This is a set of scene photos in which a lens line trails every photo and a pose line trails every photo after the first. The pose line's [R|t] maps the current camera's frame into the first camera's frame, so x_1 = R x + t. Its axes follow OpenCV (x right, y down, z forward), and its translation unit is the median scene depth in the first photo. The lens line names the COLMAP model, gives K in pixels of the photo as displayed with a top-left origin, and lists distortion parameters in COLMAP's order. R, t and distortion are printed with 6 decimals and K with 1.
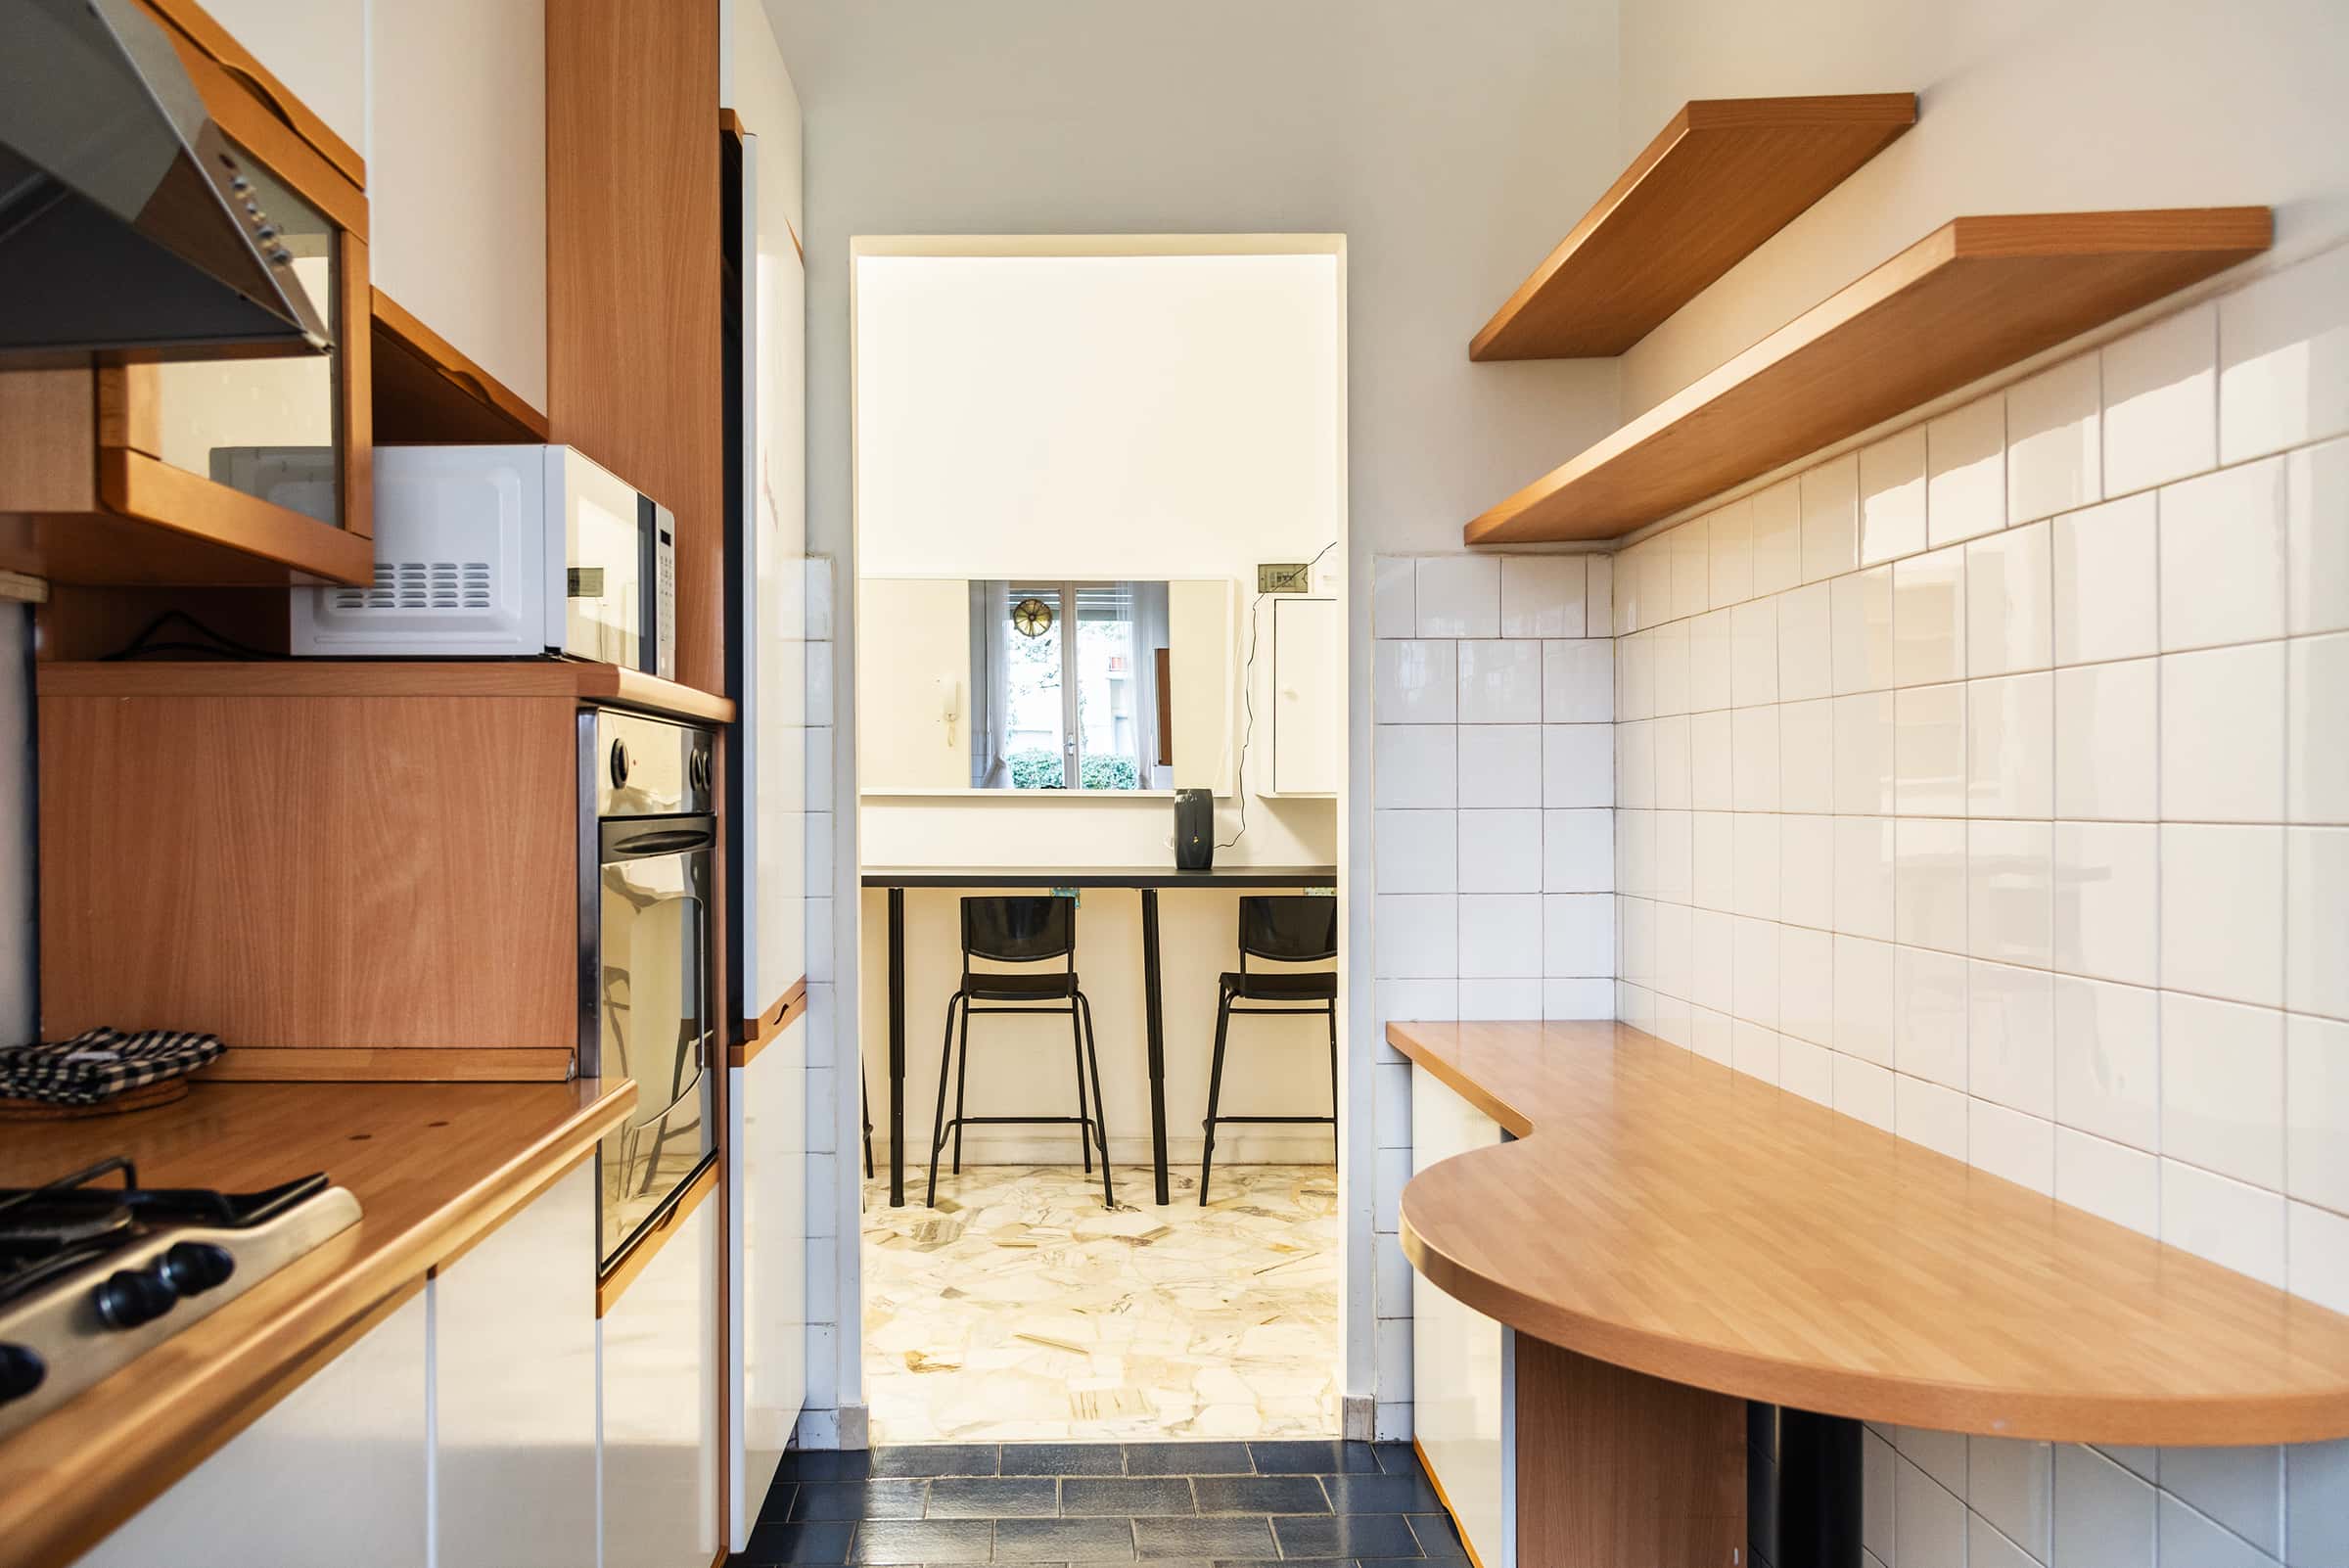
lens RADIAL K [[1595.3, 0, 1168.1], [0, 1595.3, 783.7], [0, 0, 1]] dist [-0.001906, -0.000822]
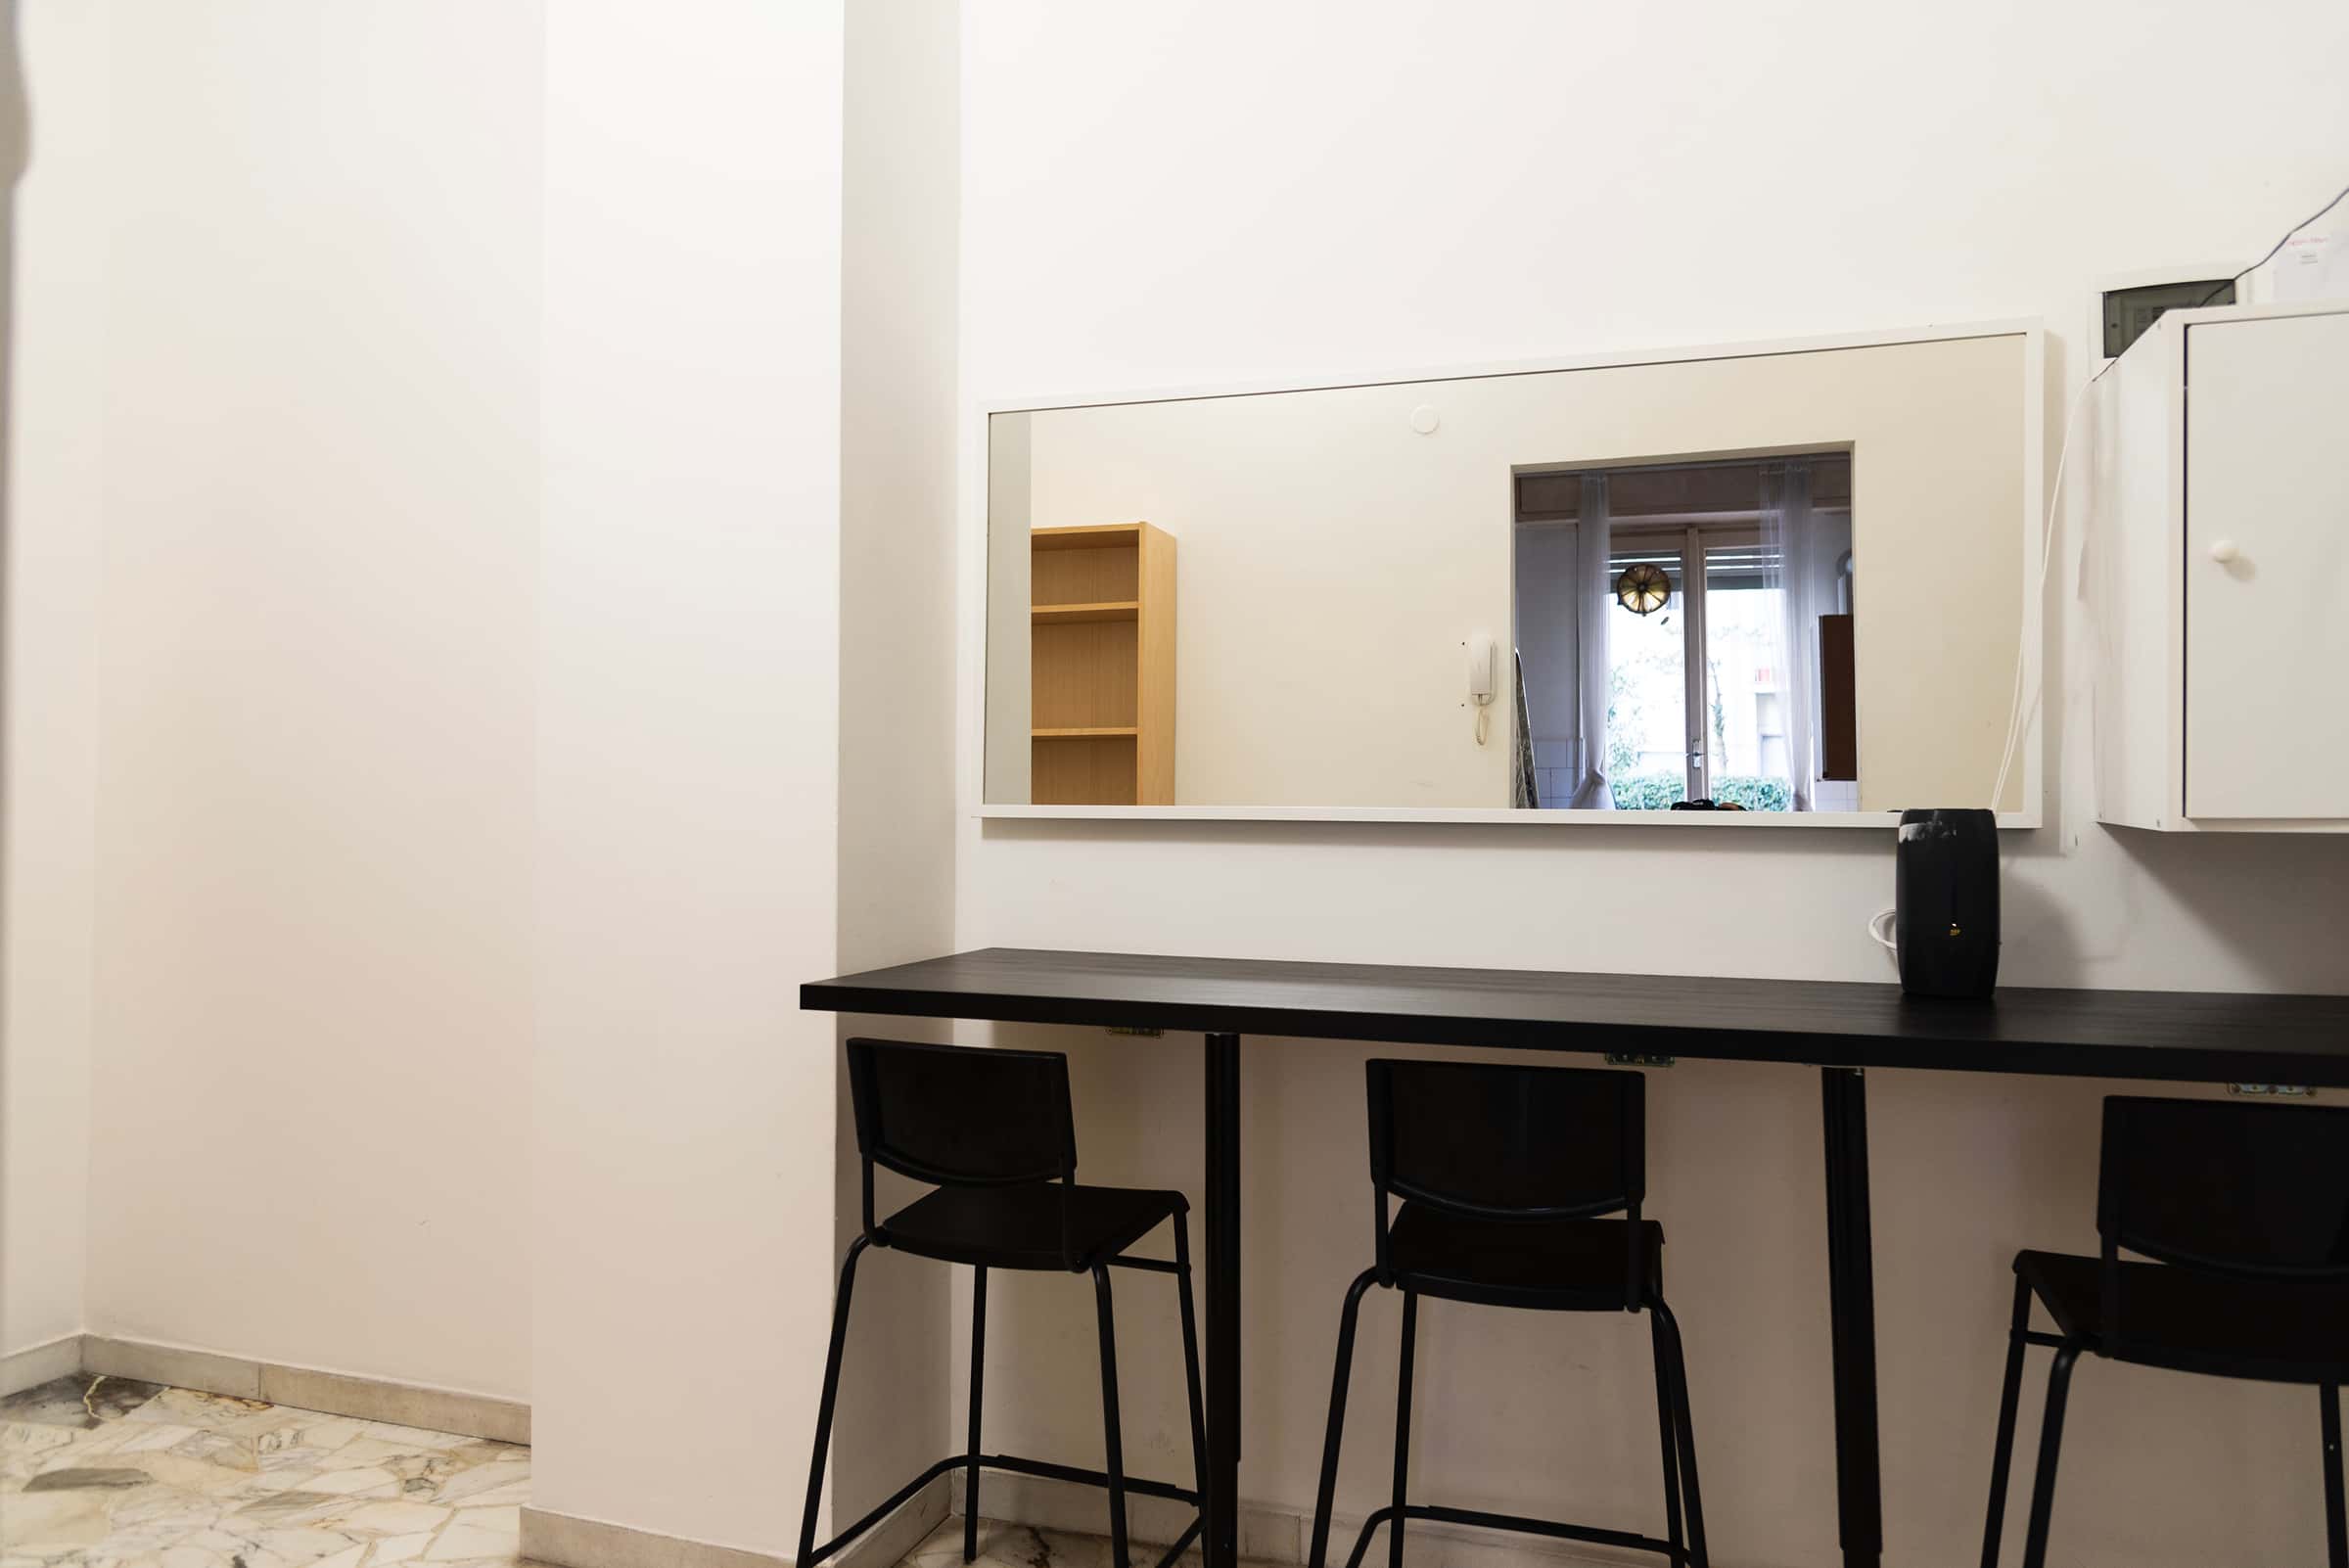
lens RADIAL K [[1595.3, 0, 1160.3], [0, 1595.3, 796.2], [0, 0, 1]] dist [-0.001906, -0.000822]
pose [[0.923448, -0.000703, -0.383724, -0.013367], [-0.002301, 0.999970, -0.007370, 0.002971], [0.383717, 0.007689, 0.923419, 0.482578]]
